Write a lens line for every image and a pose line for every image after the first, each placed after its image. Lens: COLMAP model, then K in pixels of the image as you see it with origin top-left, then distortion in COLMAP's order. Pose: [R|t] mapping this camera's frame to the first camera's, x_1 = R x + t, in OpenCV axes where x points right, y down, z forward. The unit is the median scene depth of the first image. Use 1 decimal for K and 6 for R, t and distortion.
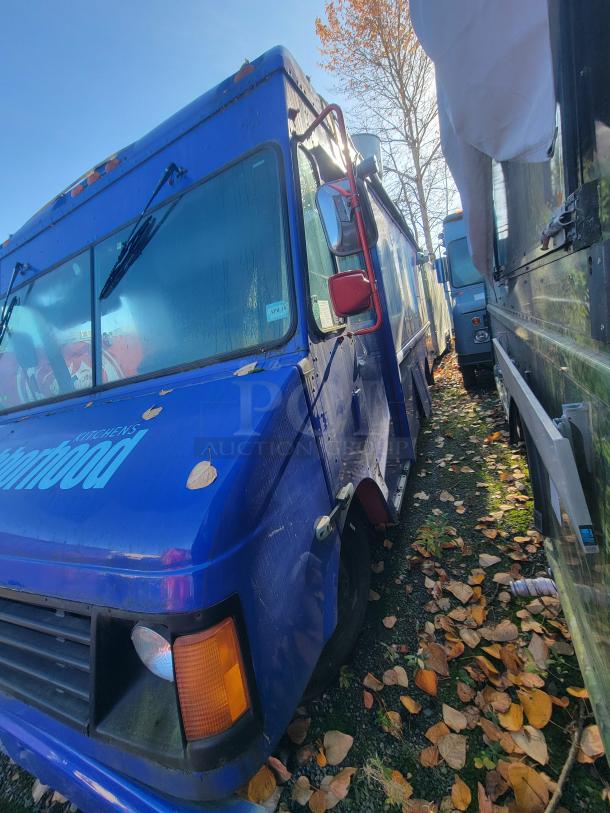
lens RADIAL K [[329.3, 0, 305.7], [0, 329.3, 402.6], [0, 0, 1]] dist [-0.004538, 0.001175]
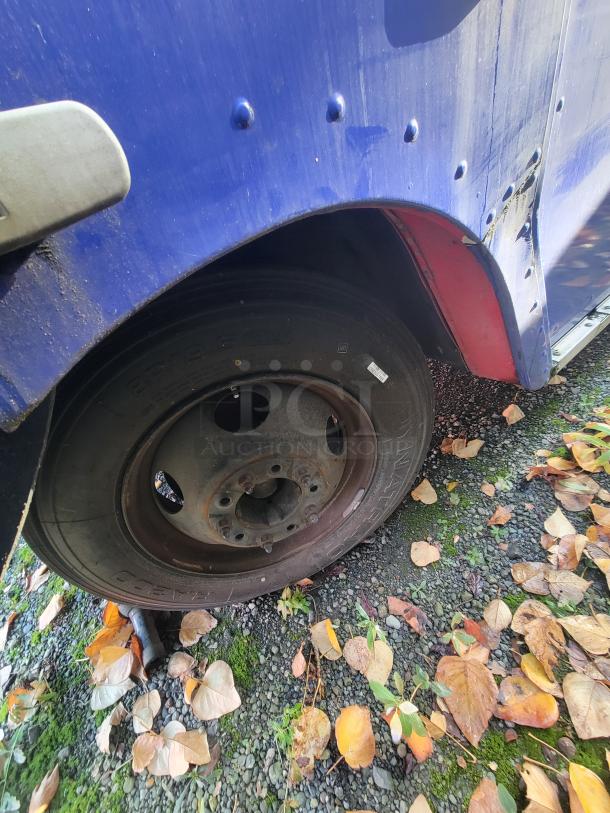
lens RADIAL K [[329.3, 0, 300.7], [0, 329.3, 405.7], [0, 0, 1]] dist [-0.004538, 0.001175]
pose [[0.867171, 0.312167, -0.388029, 0.216060], [-0.036288, 0.816694, 0.575929, 0.186733], [0.496687, -0.485348, 0.719541, 0.647714]]
